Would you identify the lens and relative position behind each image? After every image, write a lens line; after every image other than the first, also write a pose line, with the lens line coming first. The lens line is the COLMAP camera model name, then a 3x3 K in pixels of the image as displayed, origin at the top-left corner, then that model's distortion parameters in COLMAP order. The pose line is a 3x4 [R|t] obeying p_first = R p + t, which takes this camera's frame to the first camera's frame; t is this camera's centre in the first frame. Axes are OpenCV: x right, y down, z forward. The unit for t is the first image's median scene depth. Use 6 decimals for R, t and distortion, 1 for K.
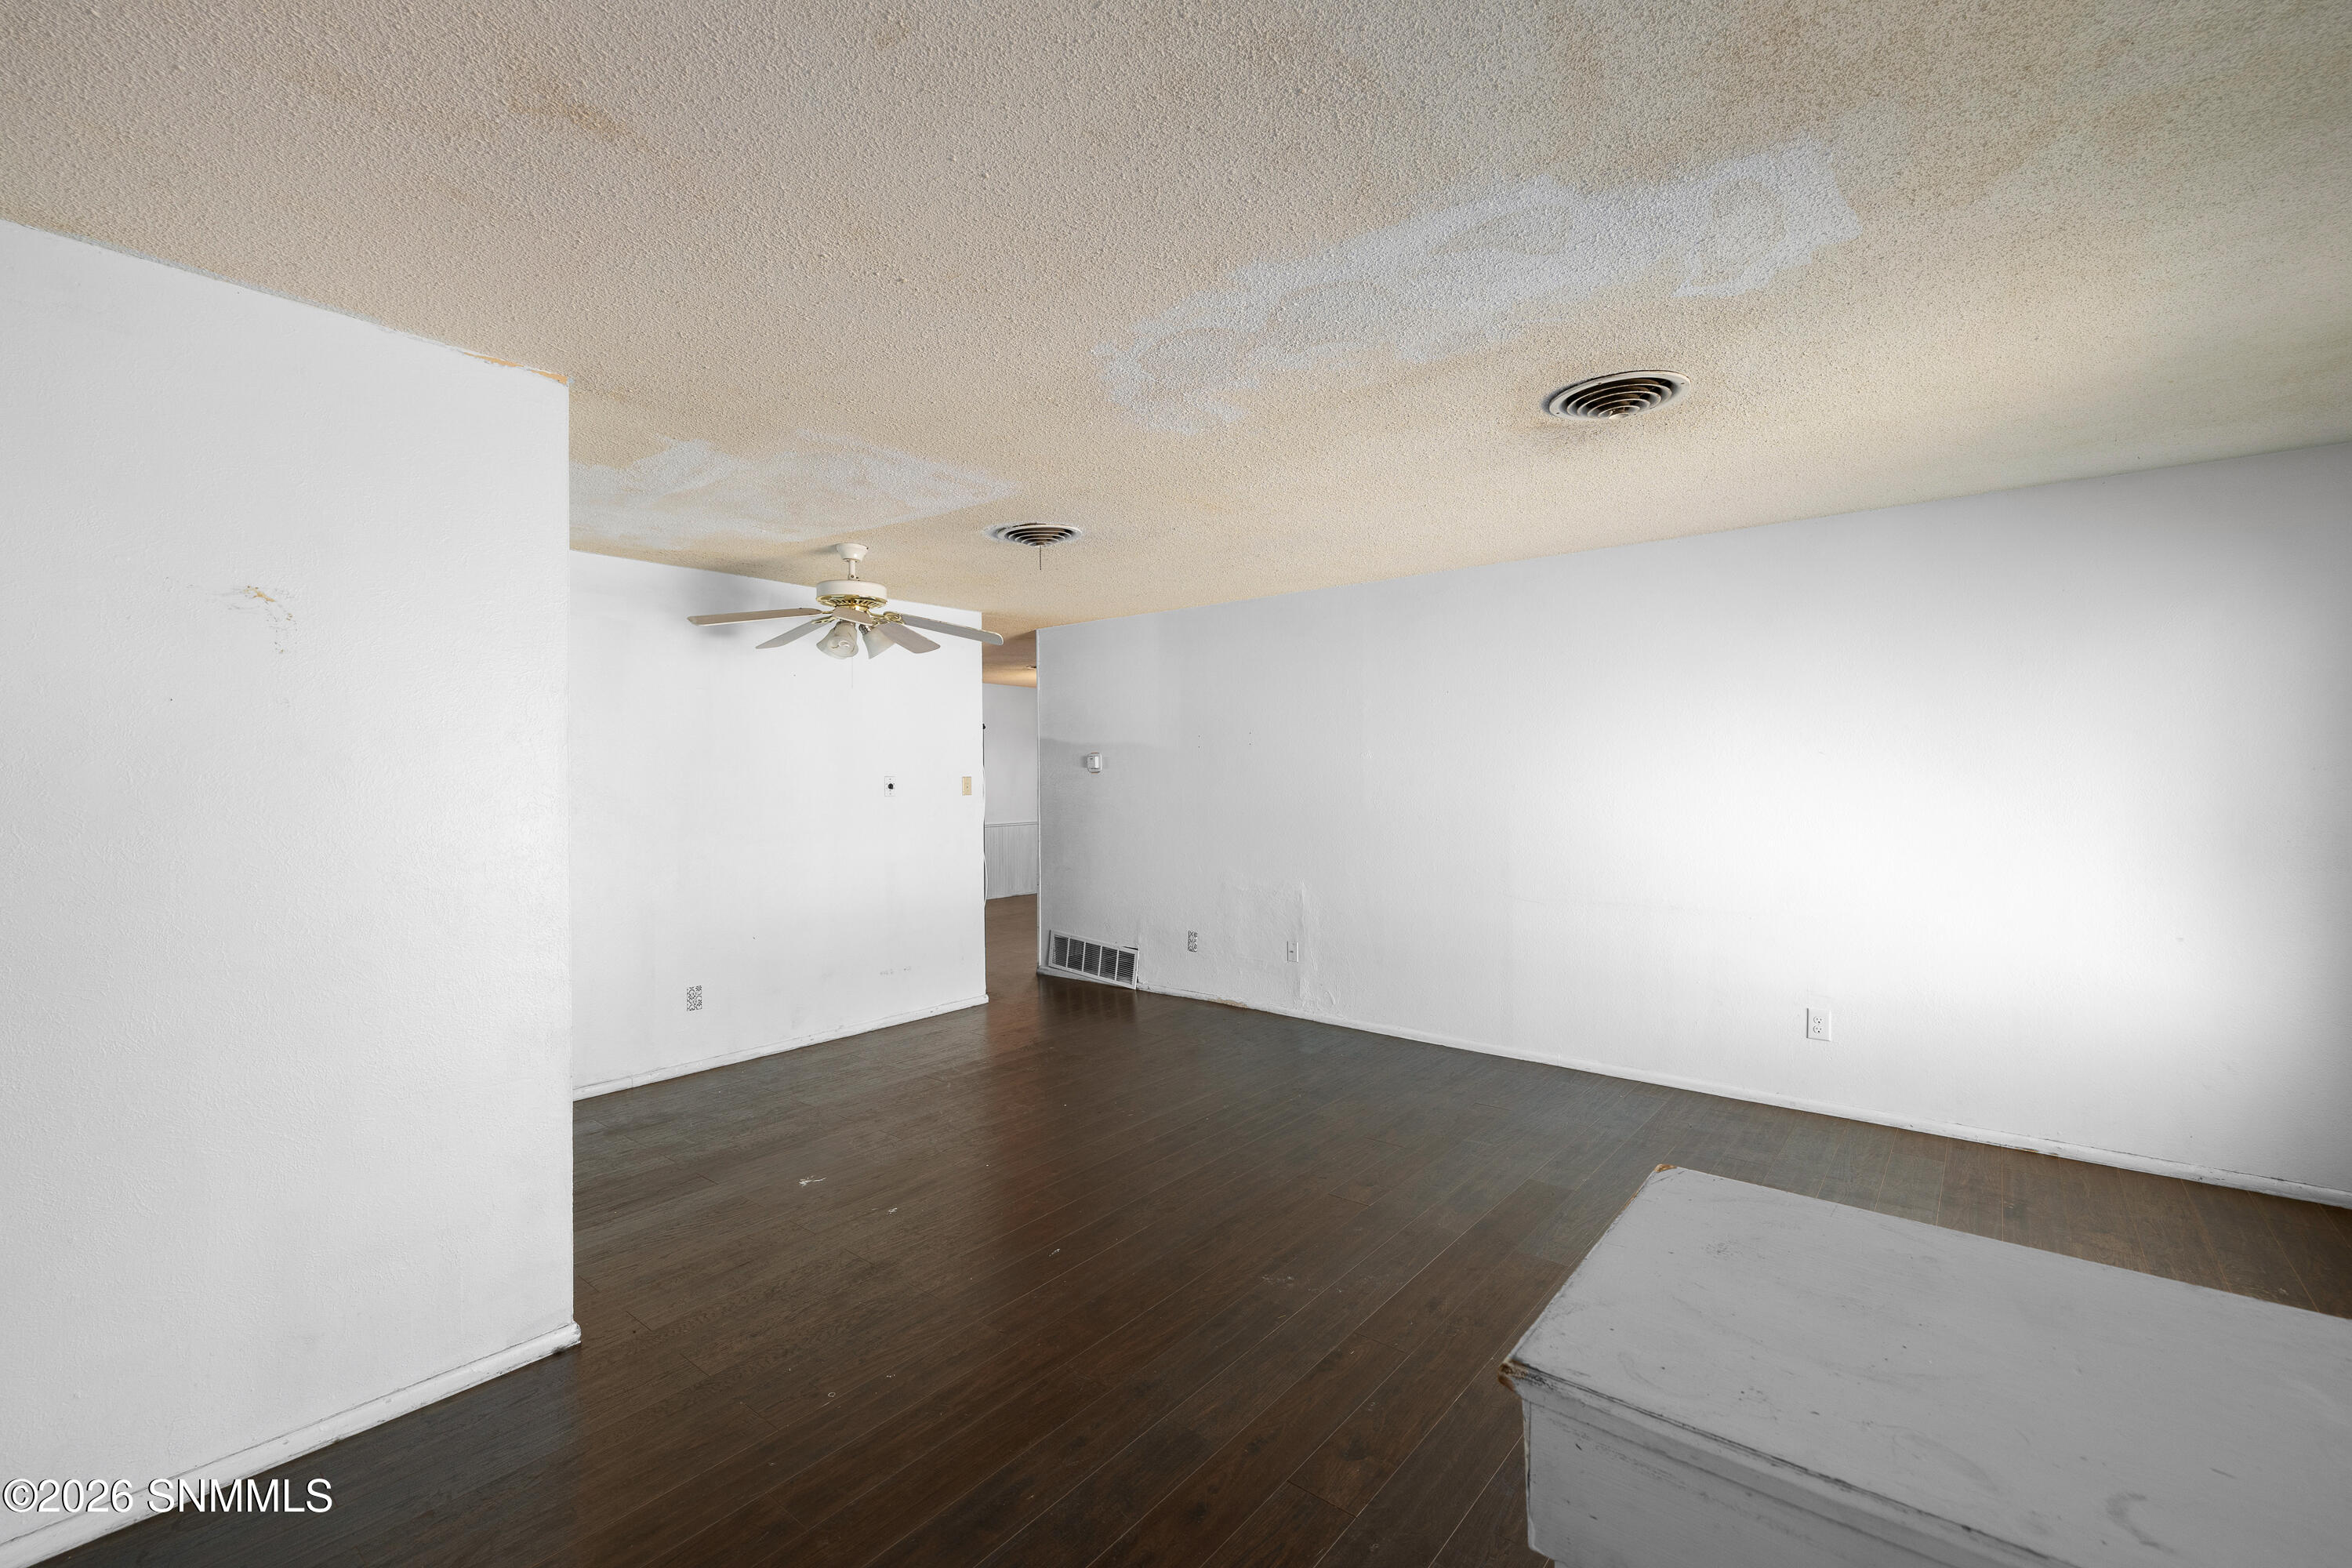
lens RADIAL K [[989.9, 0, 1177.6], [0, 989.9, 772.7], [0, 0, 1]] dist [0.001110, -0.000054]
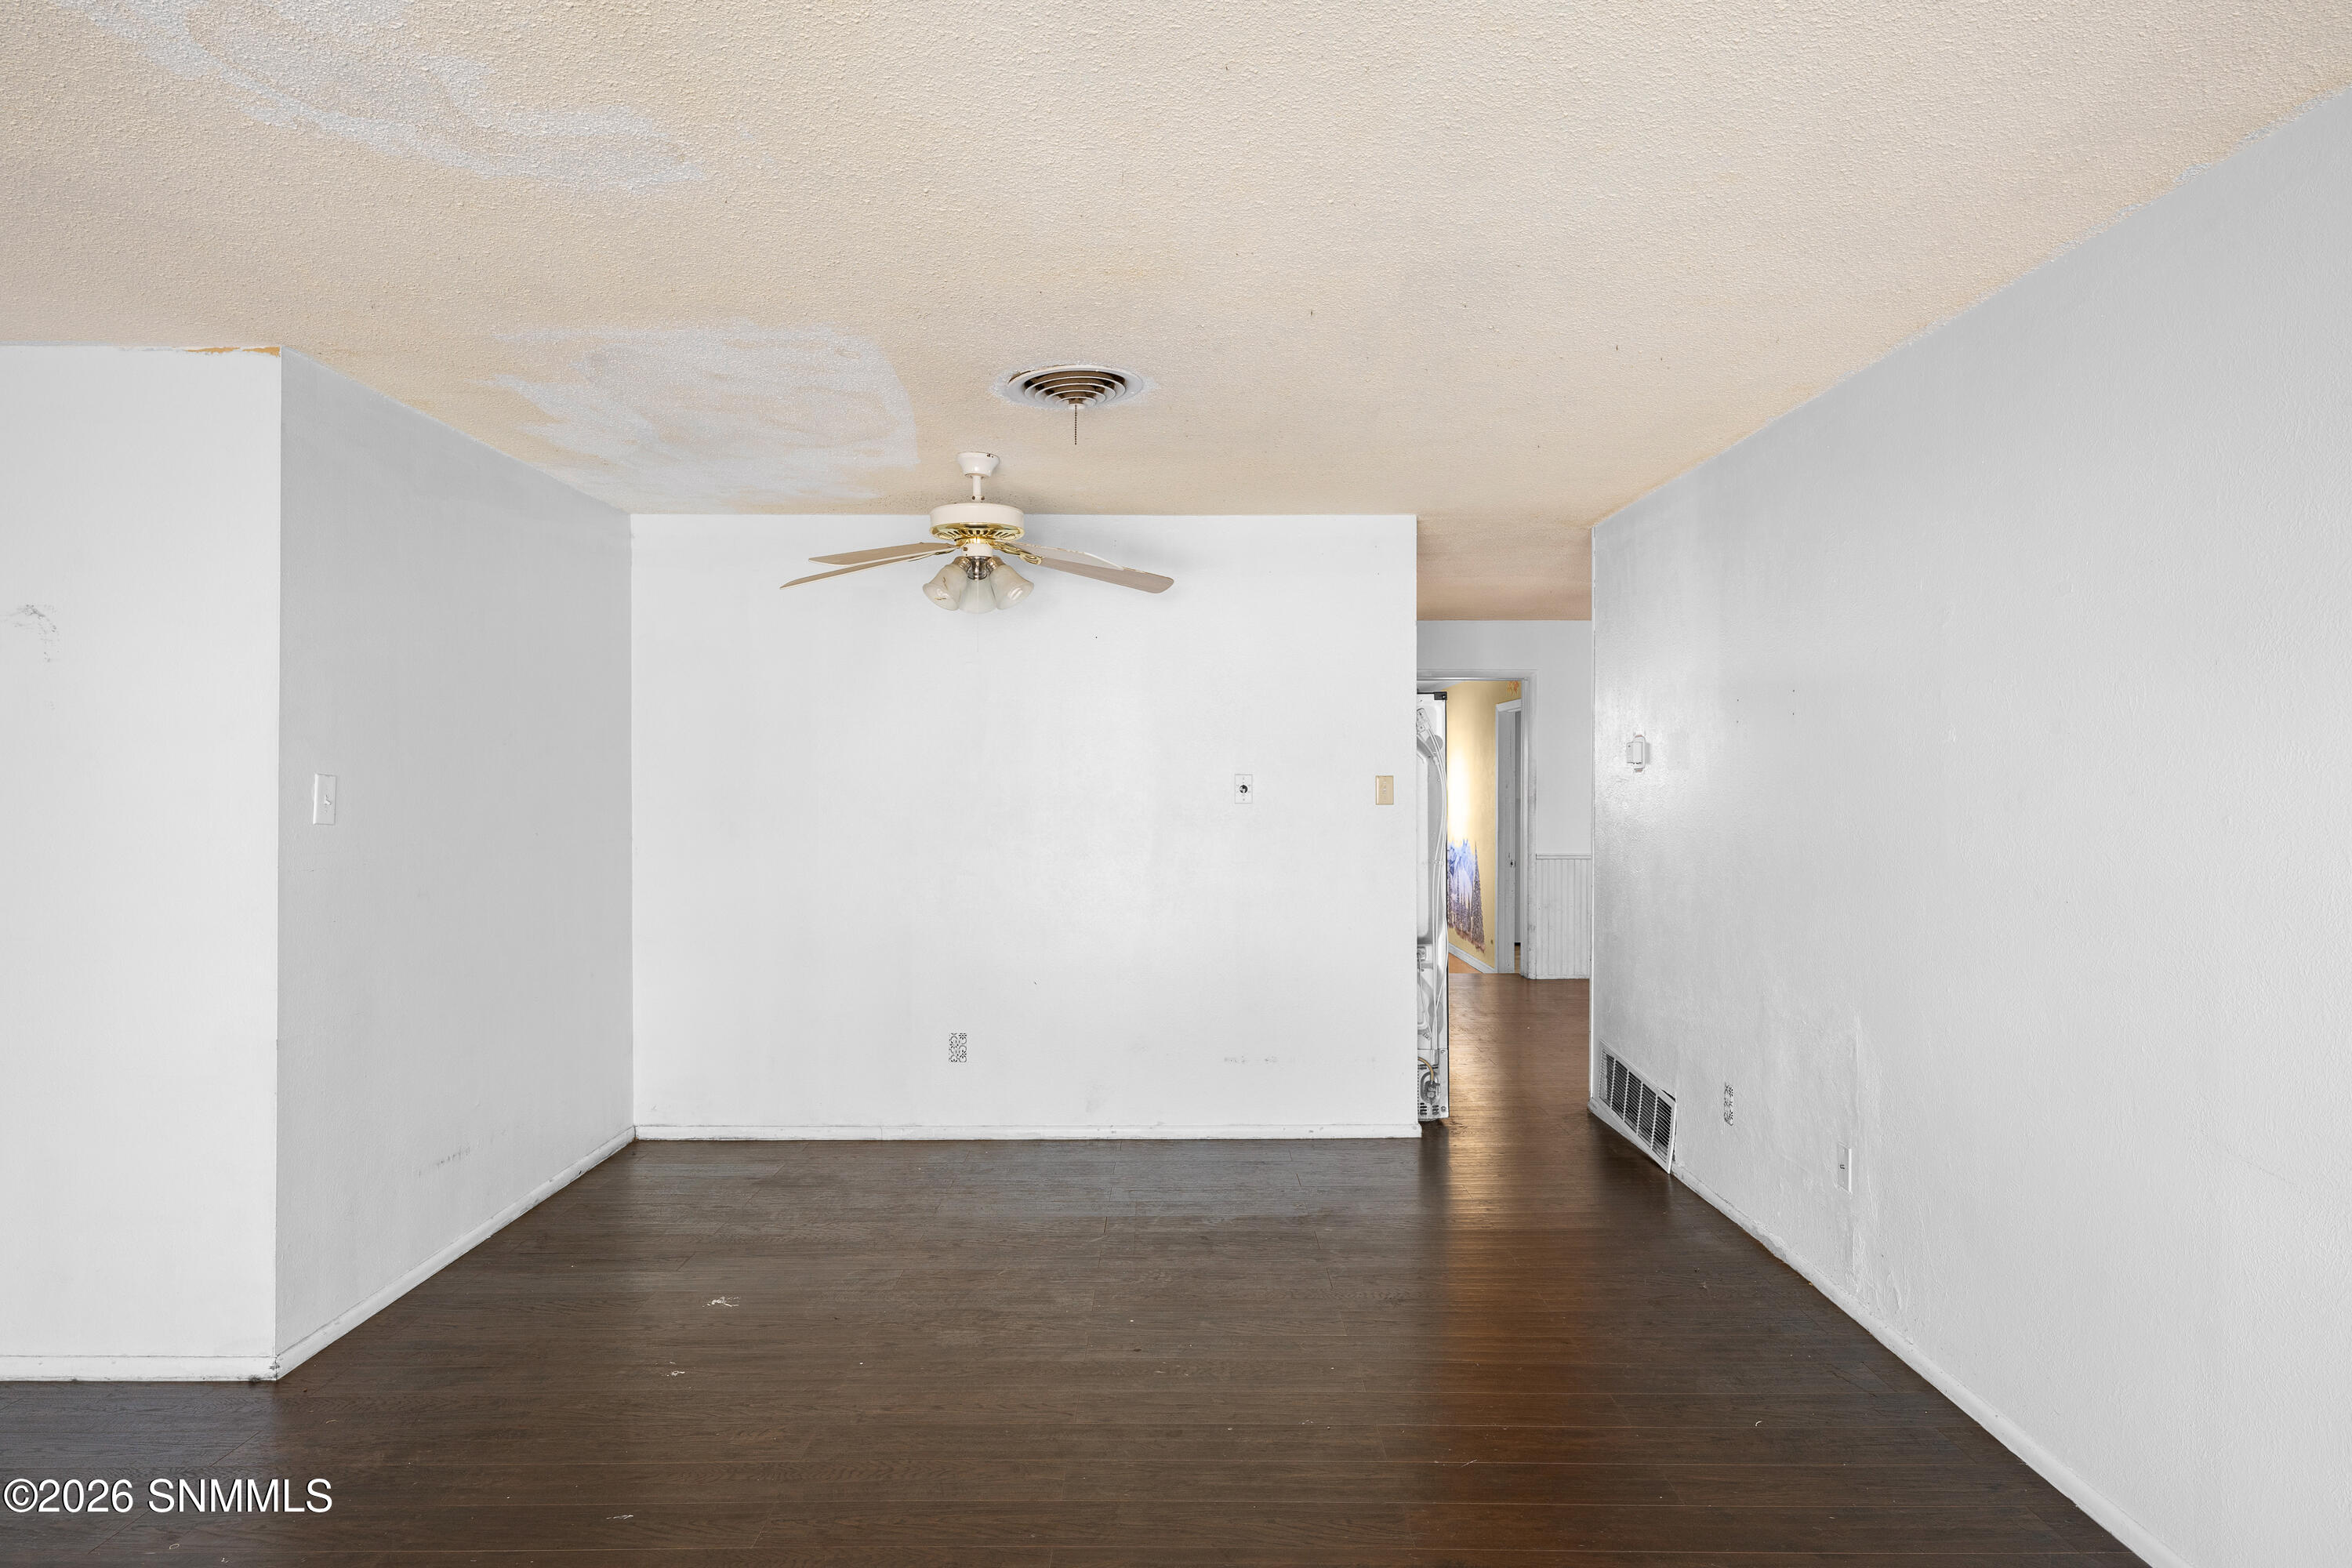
lens RADIAL K [[1313.5, 0, 1167.1], [0, 1313.5, 778.6], [0, 0, 1]] dist [0.000685, 0.001765]
pose [[0.624250, -0.000113, -0.781225, 0.546218], [0.001818, 0.999997, 0.001308, 0.006571], [0.781222, -0.002237, 0.624249, 0.547719]]
